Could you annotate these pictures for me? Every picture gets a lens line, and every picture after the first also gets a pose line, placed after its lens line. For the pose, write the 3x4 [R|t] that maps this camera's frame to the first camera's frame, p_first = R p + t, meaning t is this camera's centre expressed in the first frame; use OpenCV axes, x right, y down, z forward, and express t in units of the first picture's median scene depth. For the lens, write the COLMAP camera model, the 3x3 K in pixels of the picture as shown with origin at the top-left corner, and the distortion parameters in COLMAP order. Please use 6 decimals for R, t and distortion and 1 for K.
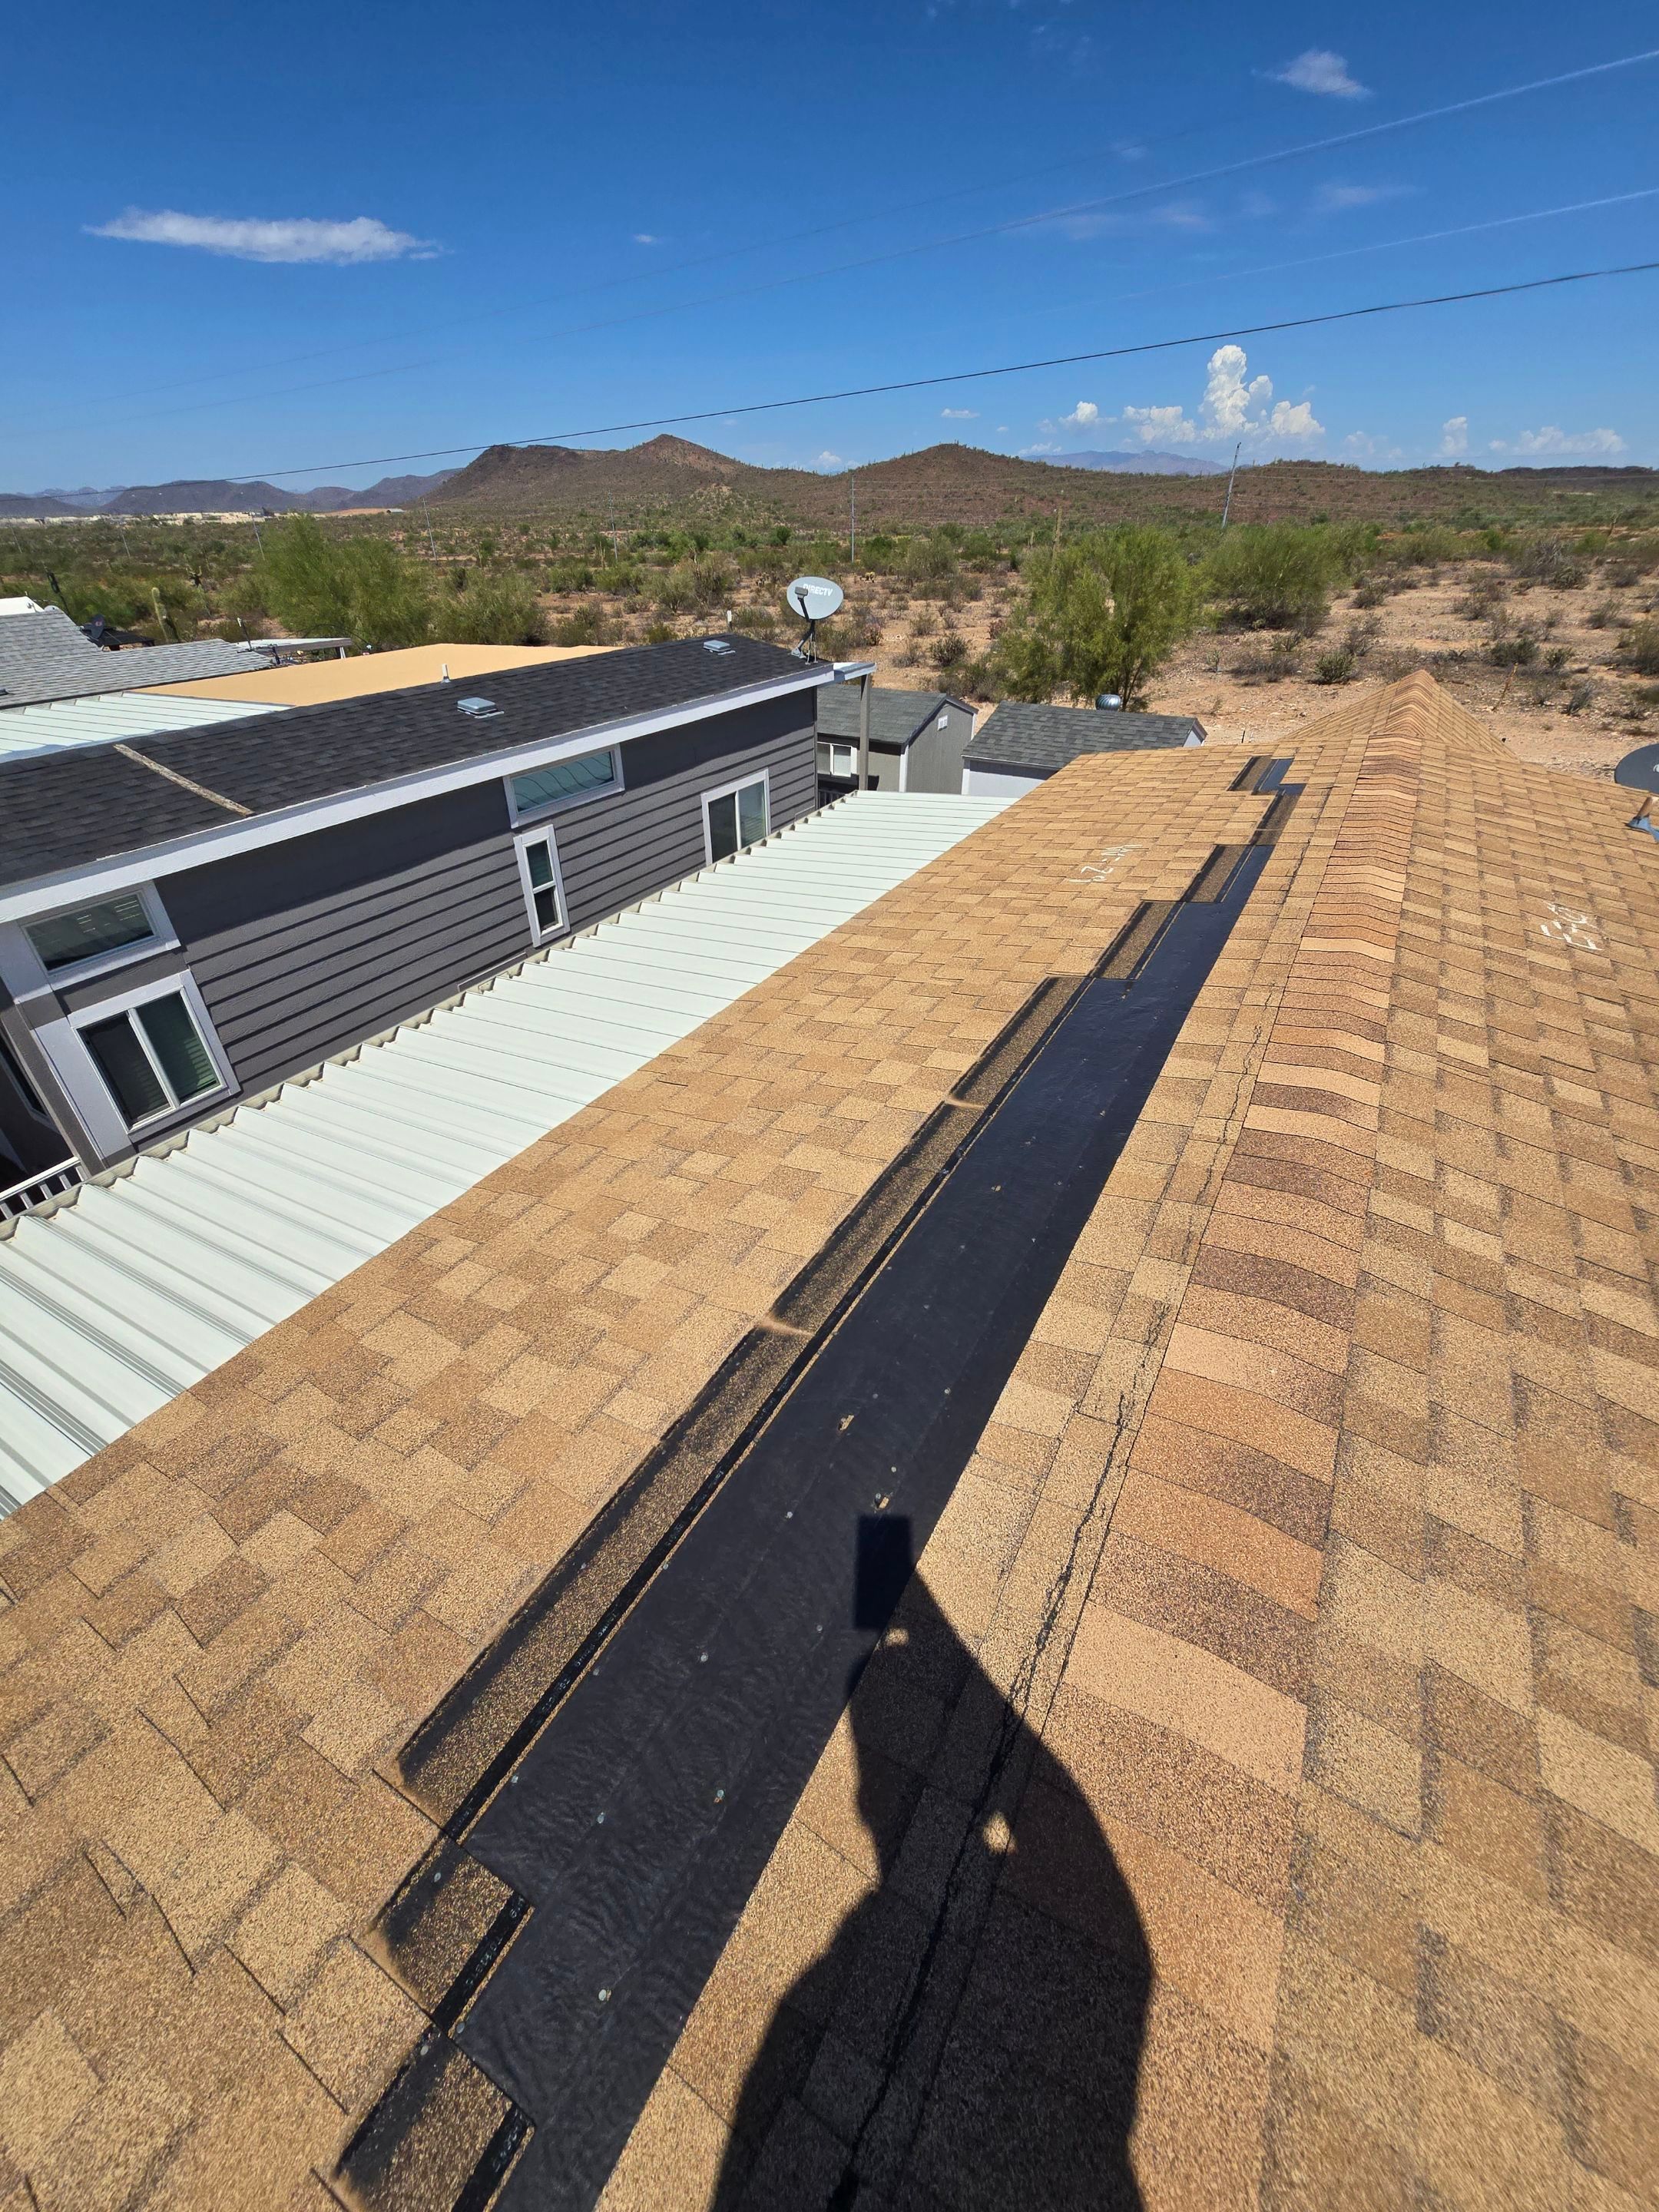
lens RADIAL K [[917.2, 0, 822.5], [0, 917.2, 1109.4], [0, 0, 1]] dist [-0.006468, 0.000271]
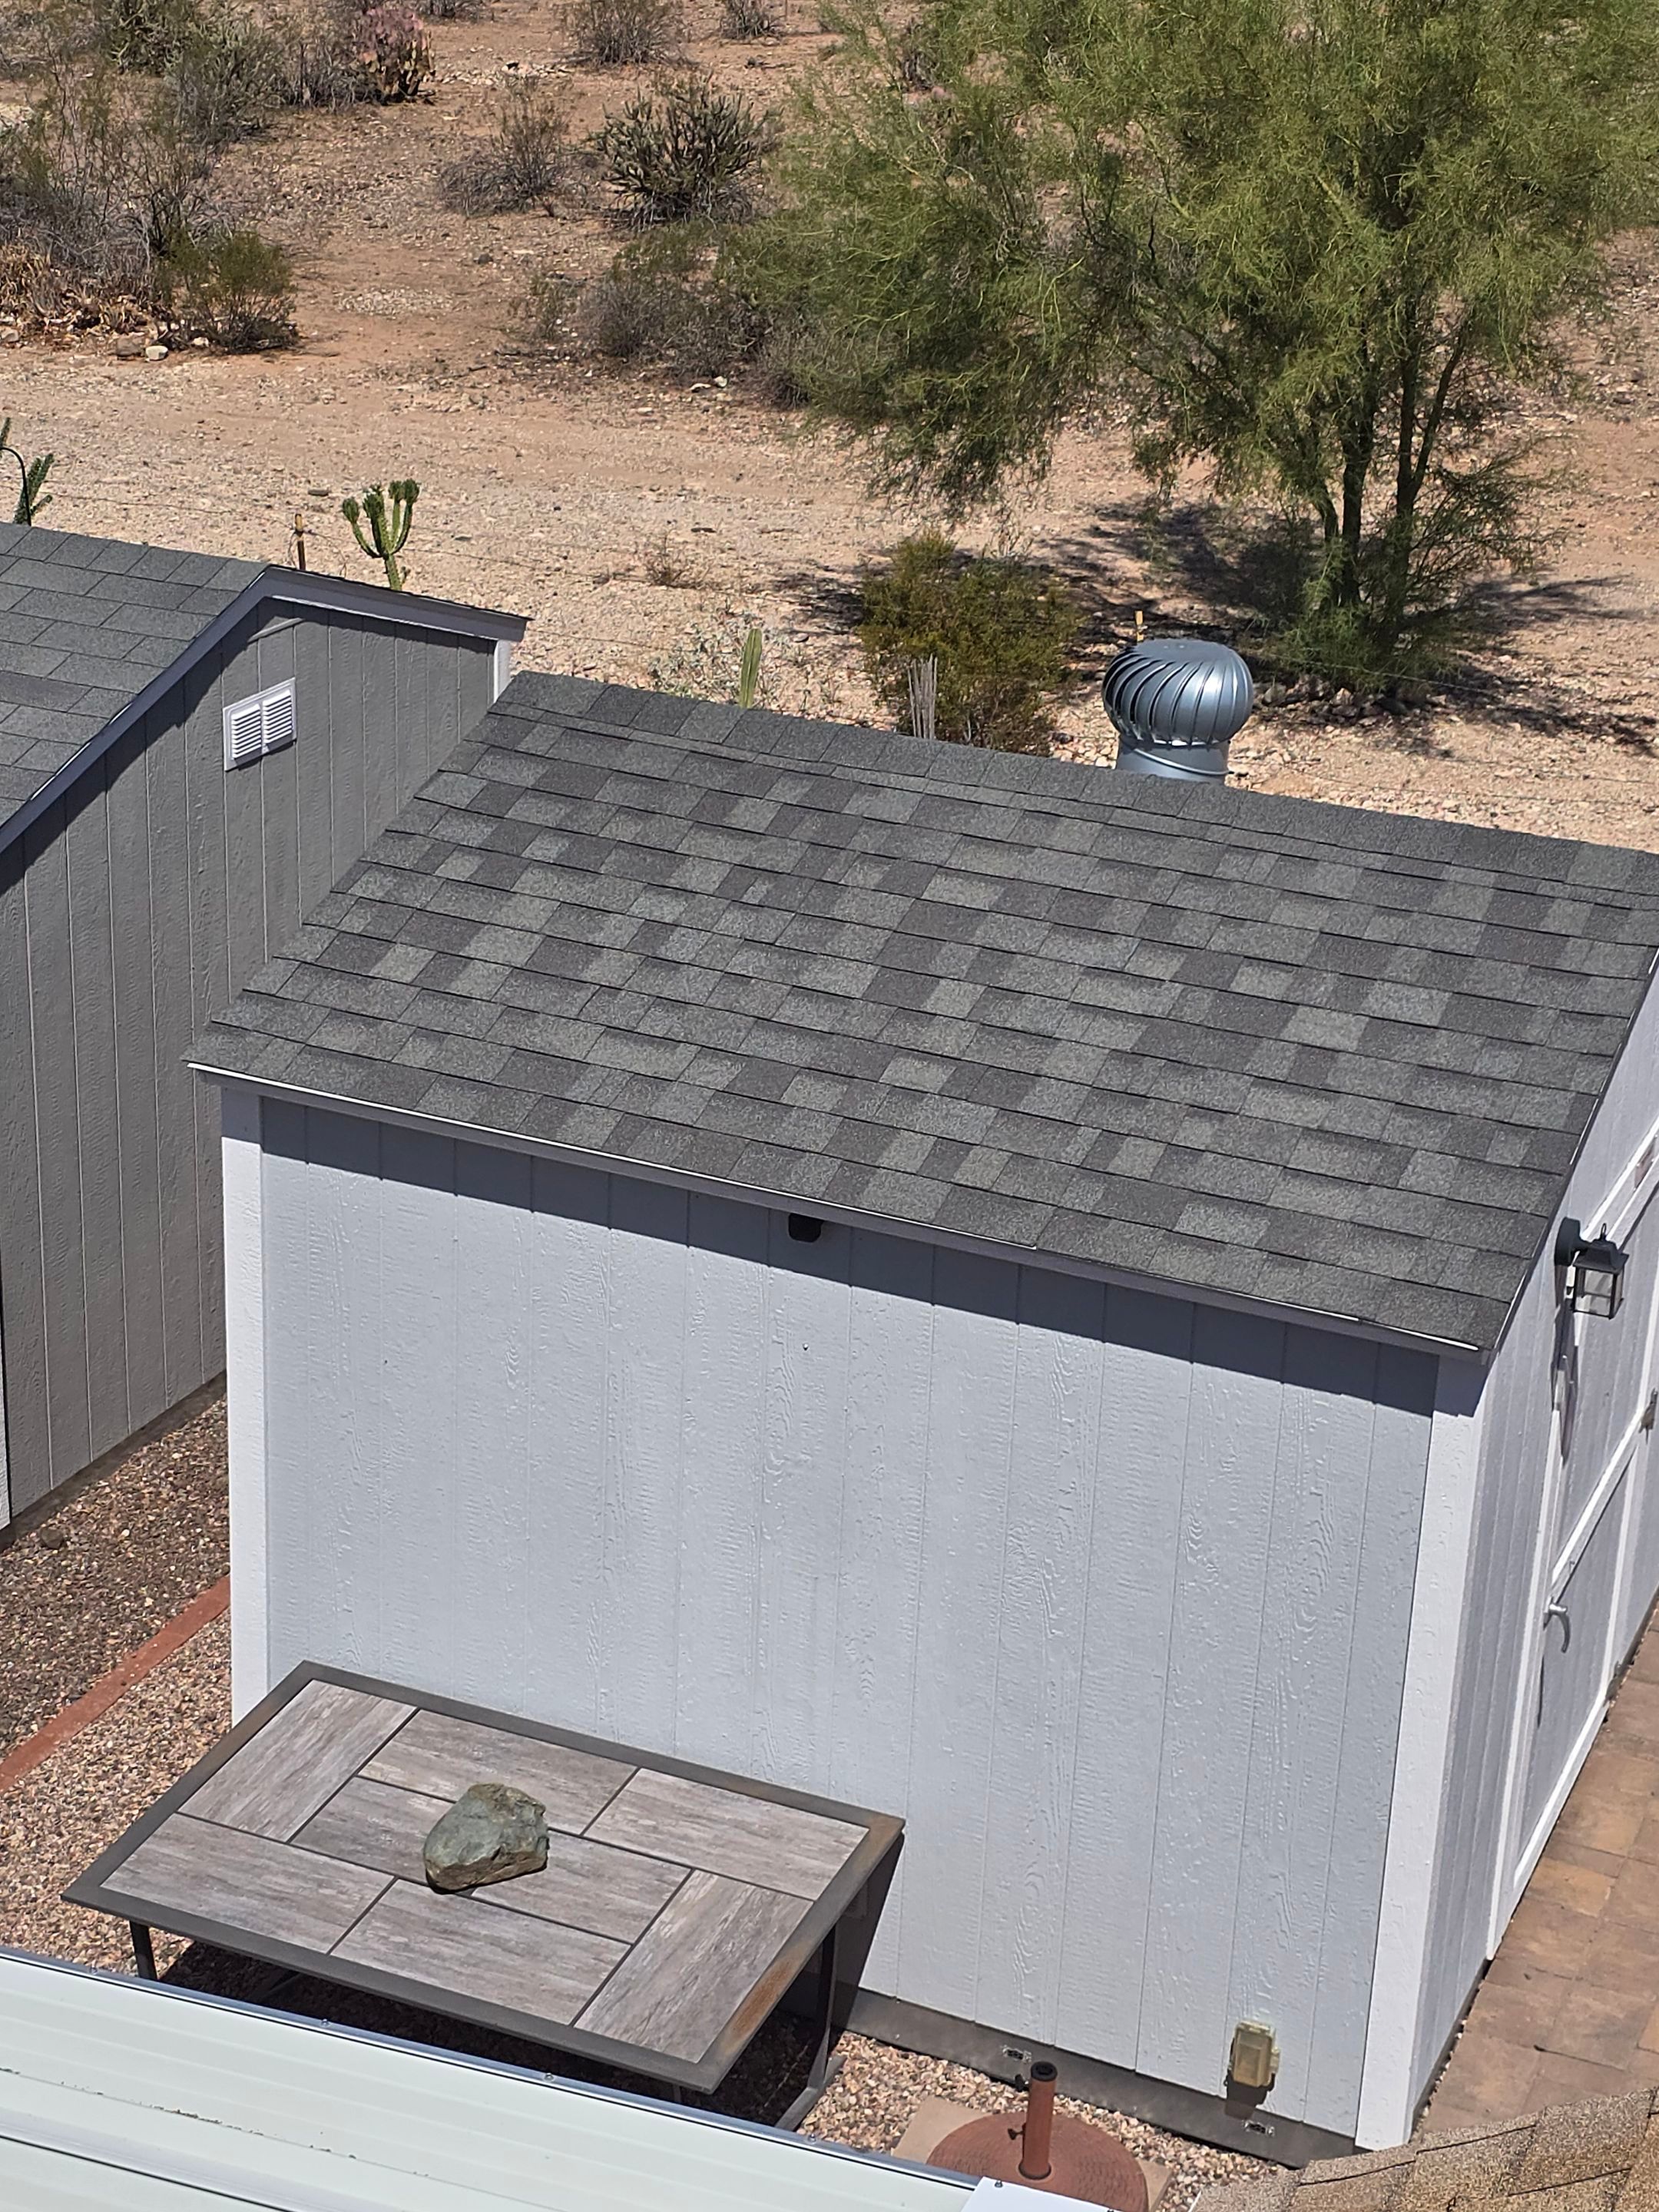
lens RADIAL K [[3712.3, 0, 829.5], [0, 3712.3, 1106.0], [0, 0, 1]] dist [0.292593, -1.370781]
pose [[0.993449, 0.004629, 0.114179, 0.063247], [0.017267, 0.981627, -0.190029, -0.089220], [-0.112960, 0.190755, 0.975117, 0.134832]]
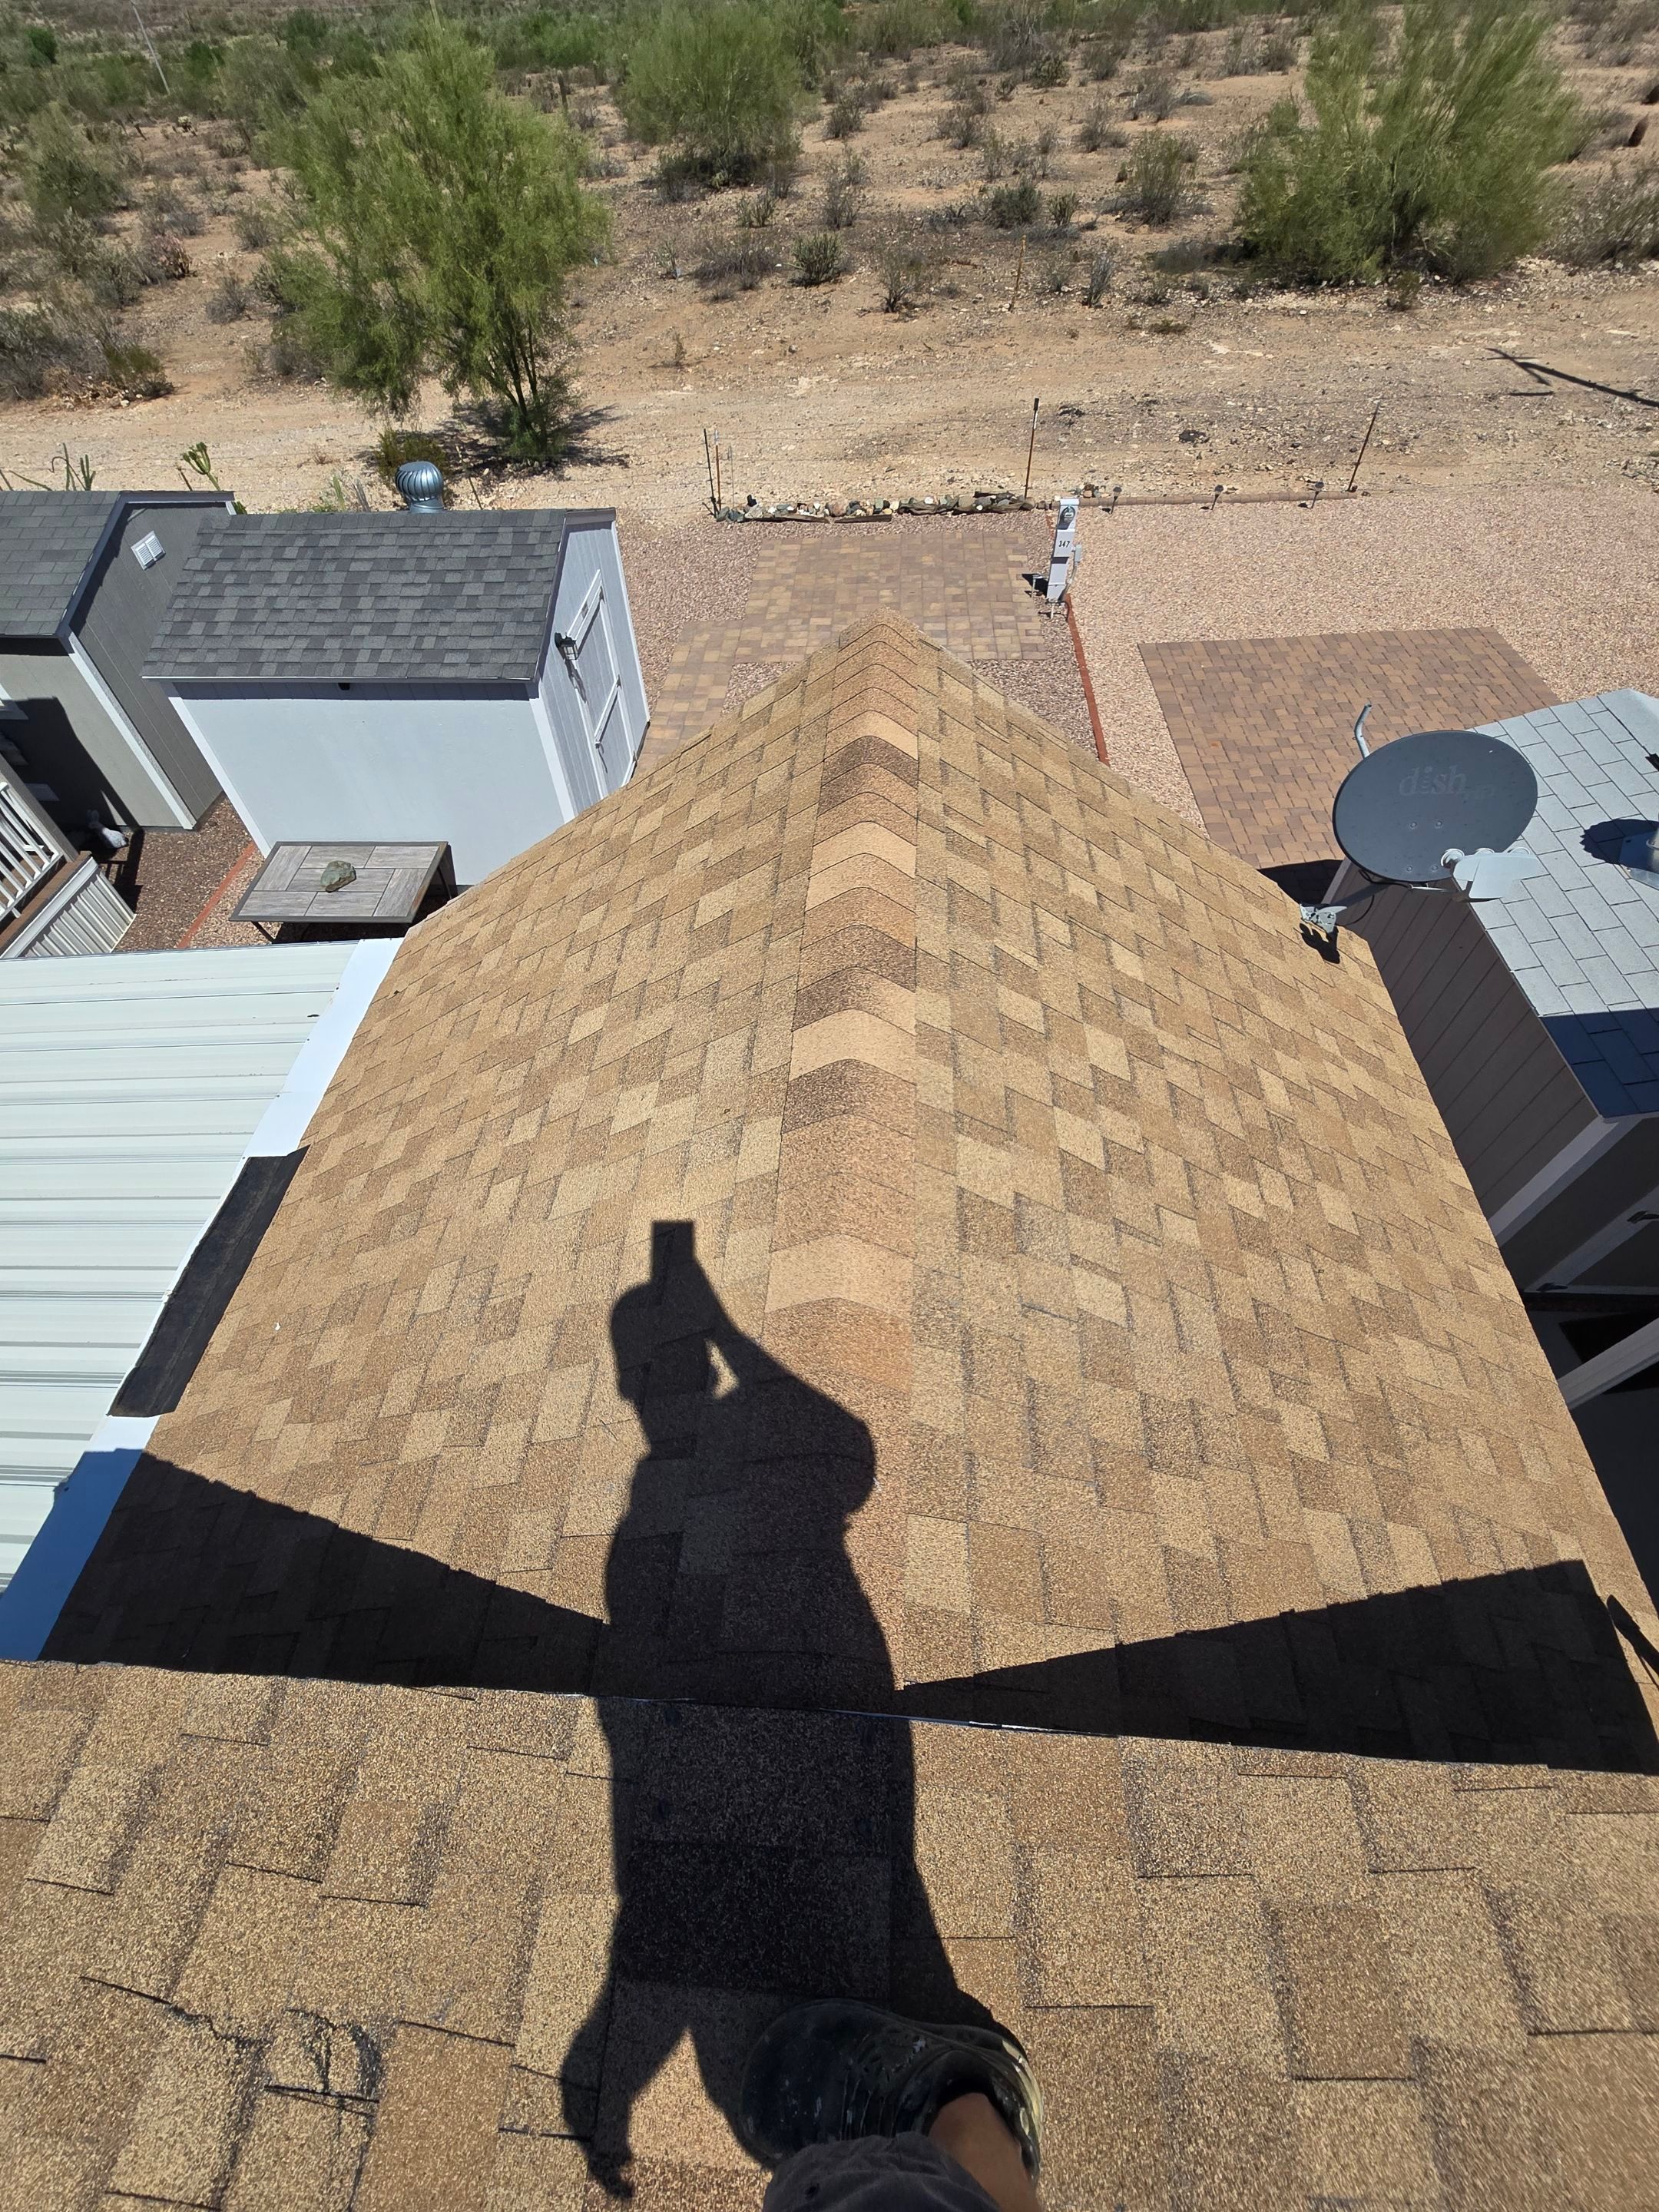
lens RADIAL K [[908.7, 0, 829.5], [0, 908.7, 1106.0], [0, 0, 1]] dist [-0.011653, 0.004231]
pose [[0.893793, -0.362250, 0.264403, 0.092242], [0.262217, 0.900389, 0.347190, -0.084667], [-0.363835, -0.240985, 0.899750, 0.124580]]
